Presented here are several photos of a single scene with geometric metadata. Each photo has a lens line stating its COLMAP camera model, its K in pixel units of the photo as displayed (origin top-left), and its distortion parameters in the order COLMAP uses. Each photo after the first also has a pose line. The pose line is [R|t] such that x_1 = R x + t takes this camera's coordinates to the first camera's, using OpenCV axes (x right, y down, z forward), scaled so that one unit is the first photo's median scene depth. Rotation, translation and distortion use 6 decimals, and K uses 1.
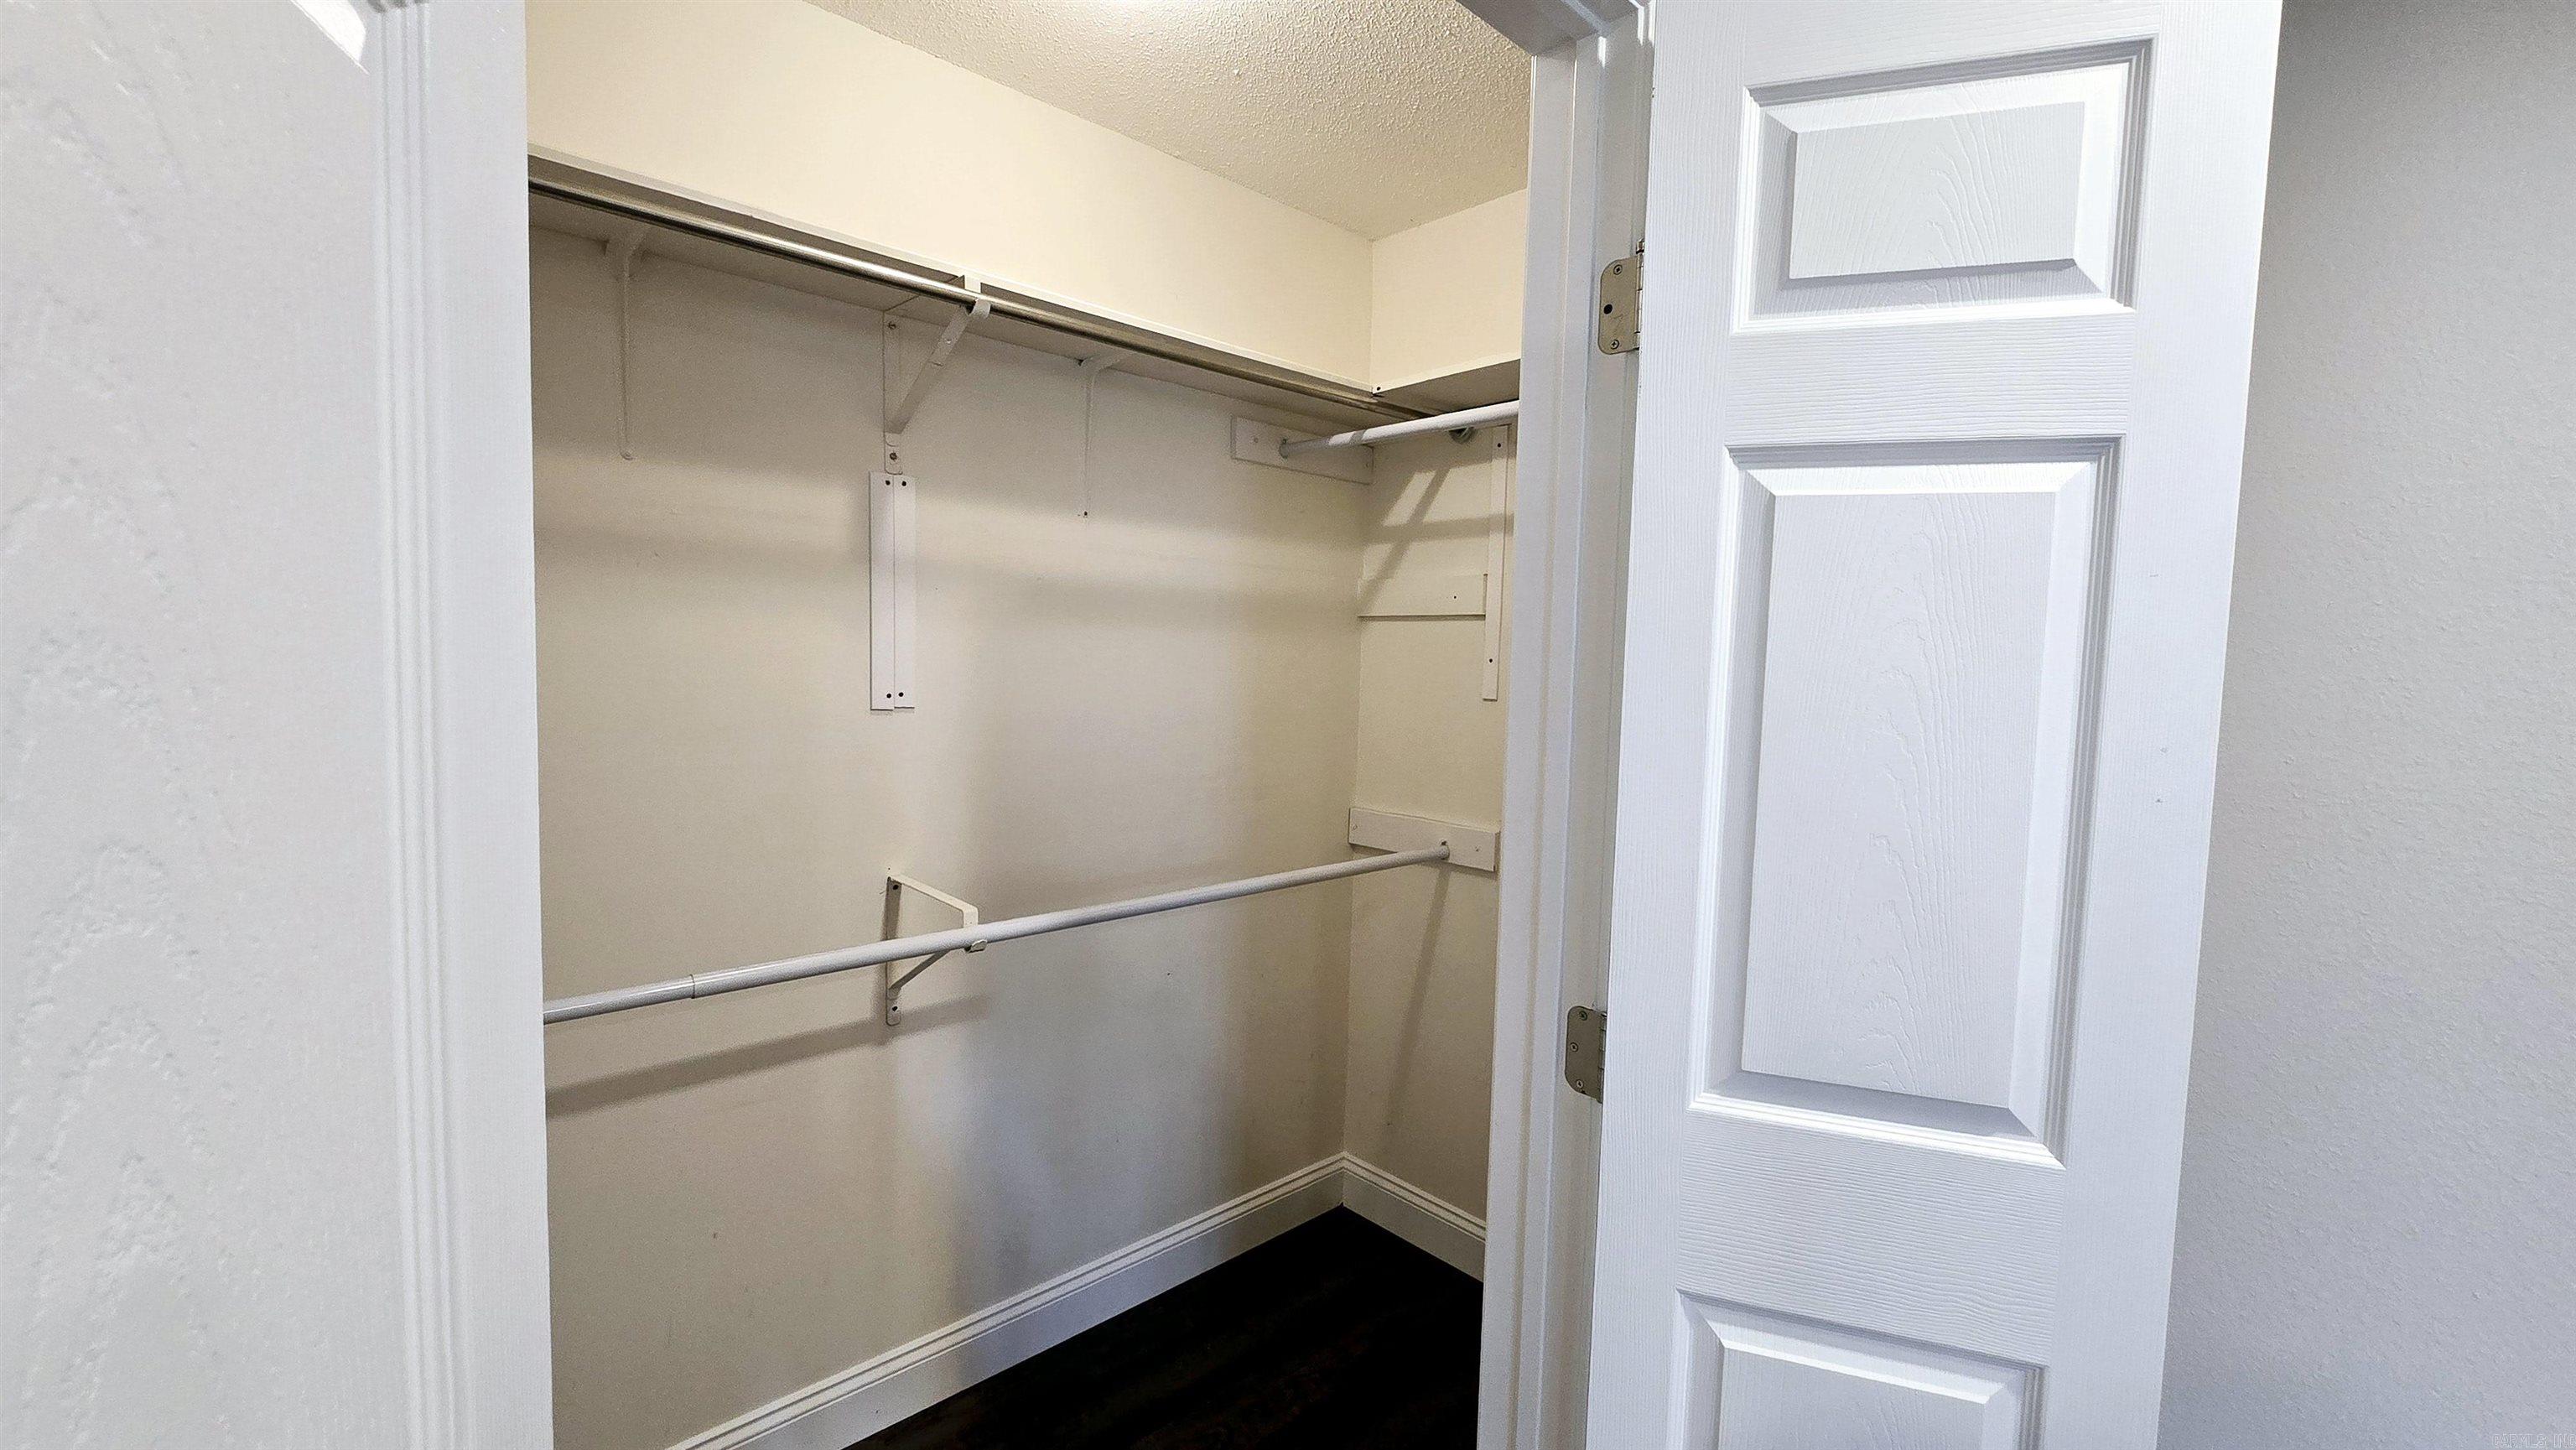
lens RADIAL K [[1052.0, 0, 1299.9], [0, 1052.0, 733.7], [0, 0, 1]] dist [0.001023, -0.002553]
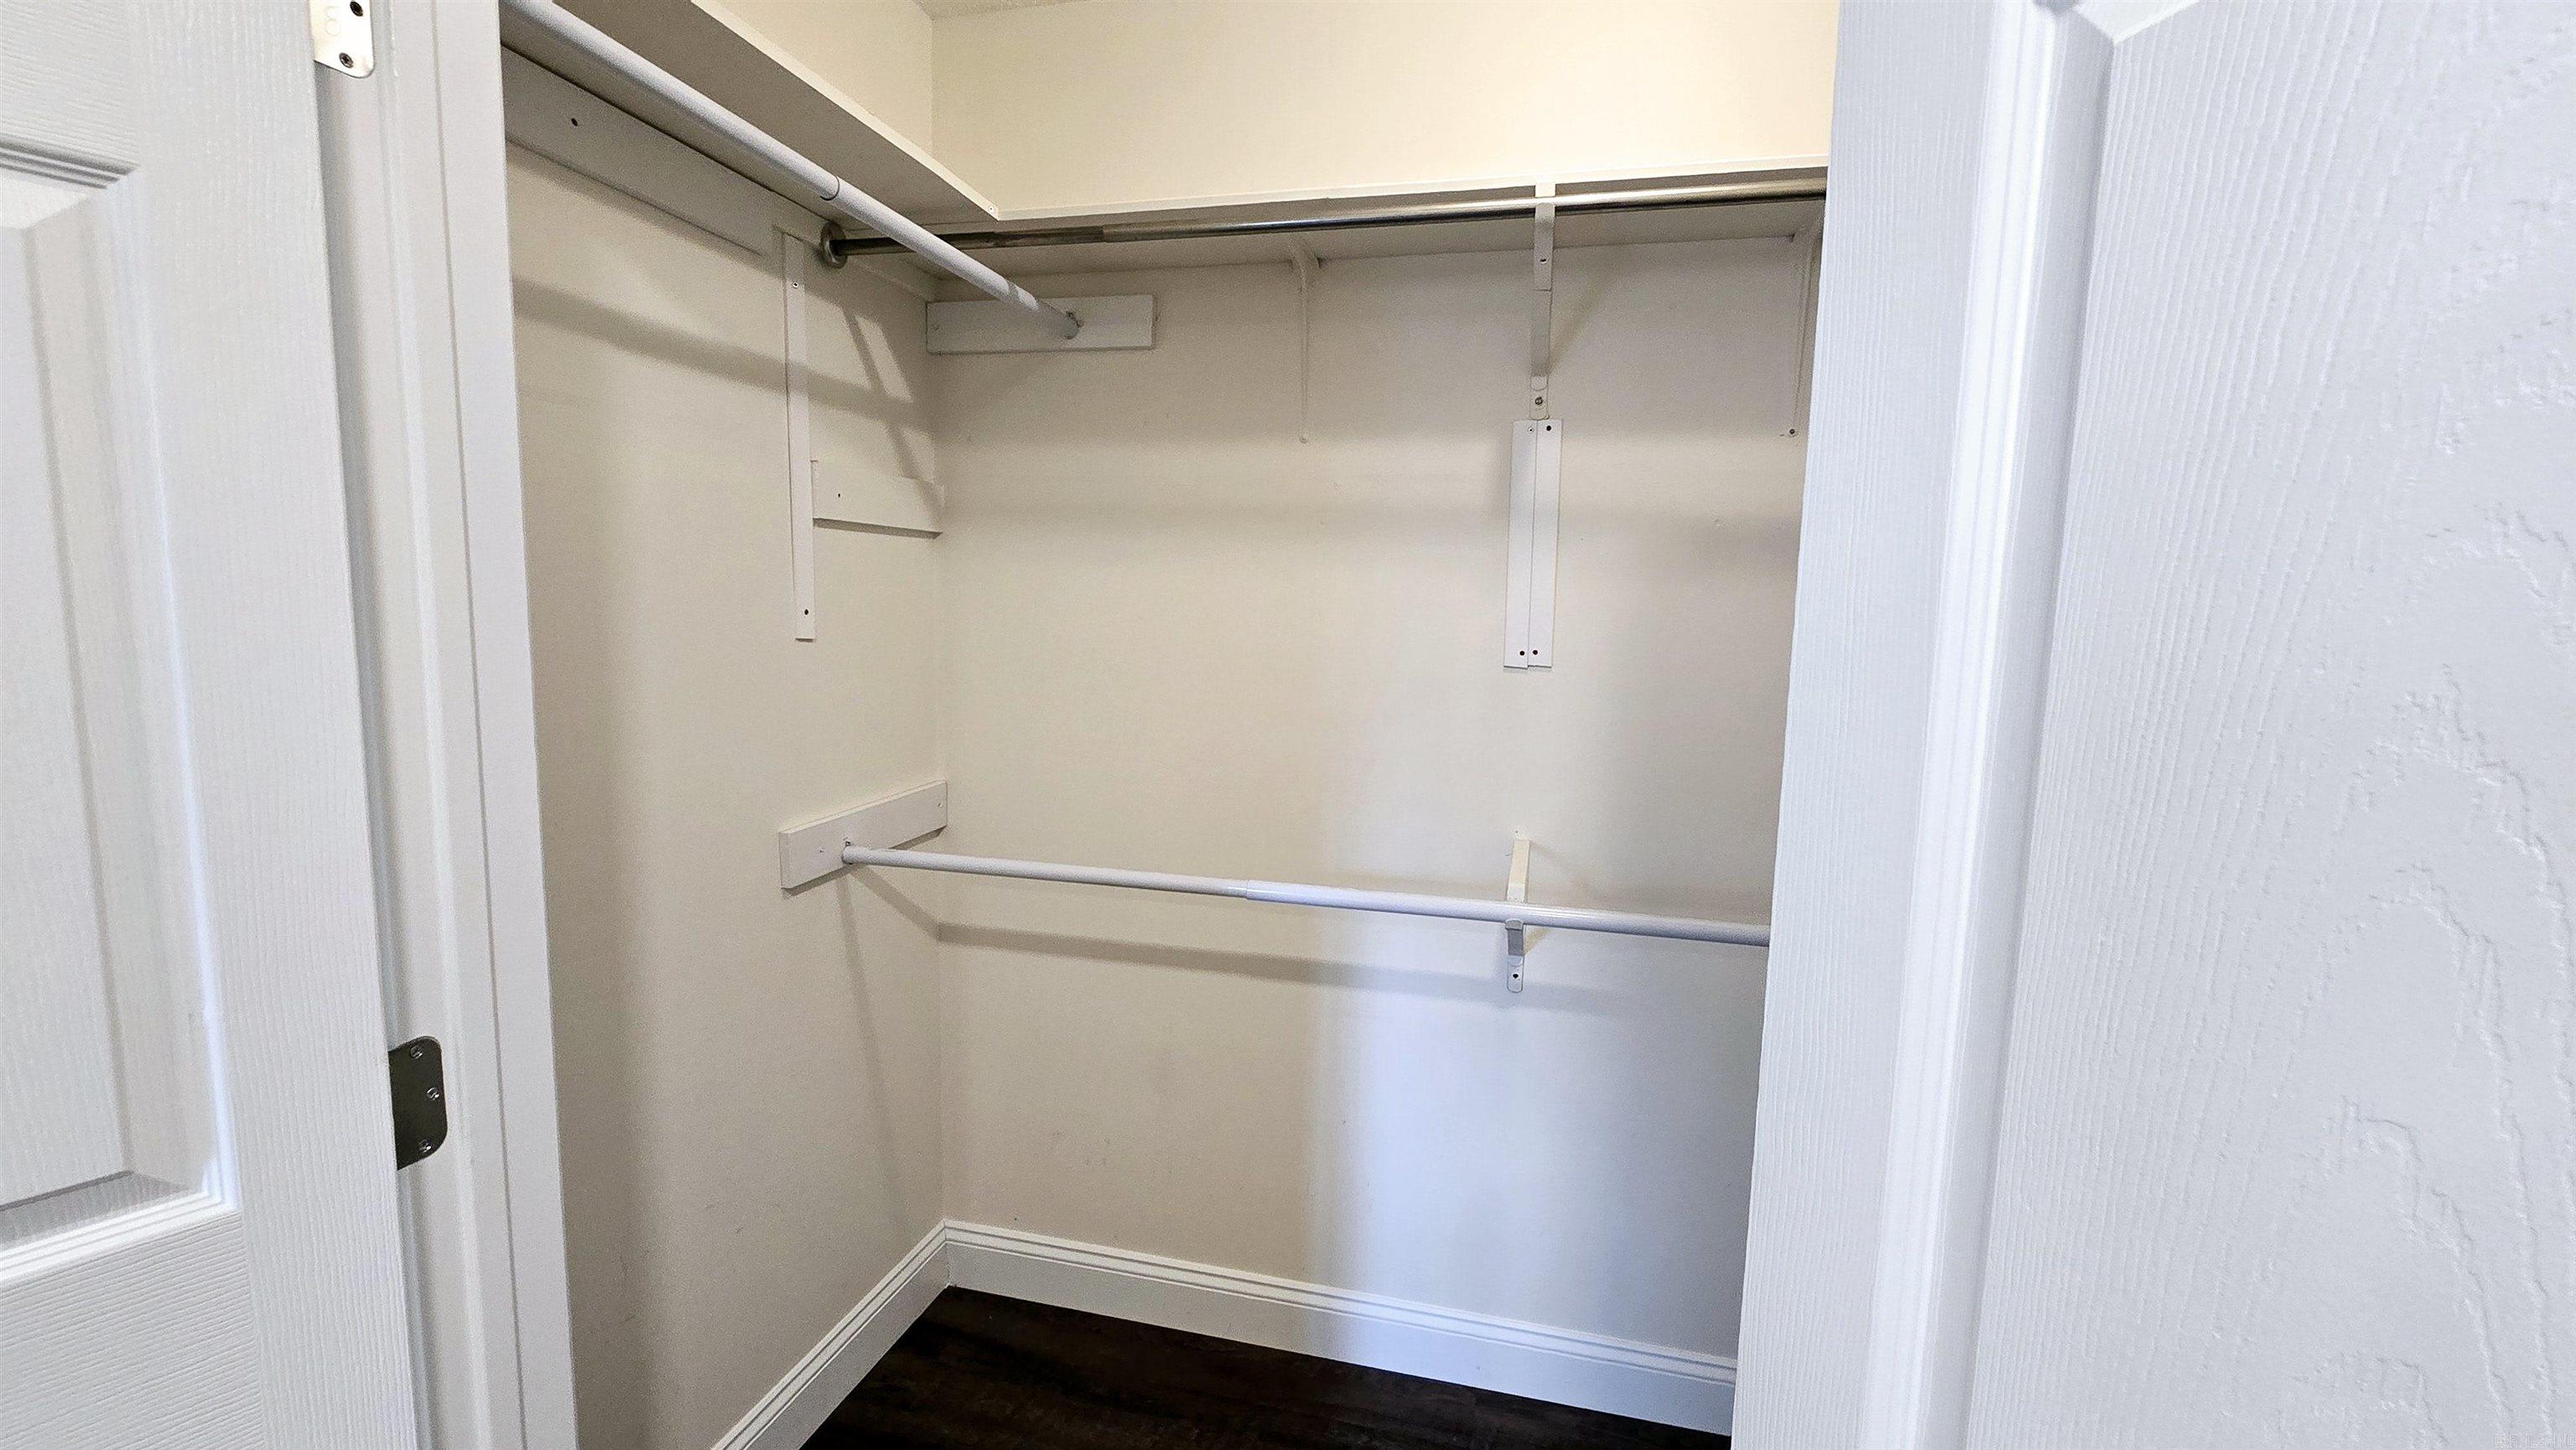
lens RADIAL K [[1052.0, 0, 1307.0], [0, 1052.0, 726.3], [0, 0, 1]] dist [0.001023, -0.002553]
pose [[0.540393, 0.083891, -0.837220, 0.321932], [-0.070791, 0.996022, 0.054111, -0.007829], [0.838430, 0.030027, 0.544182, 0.319722]]
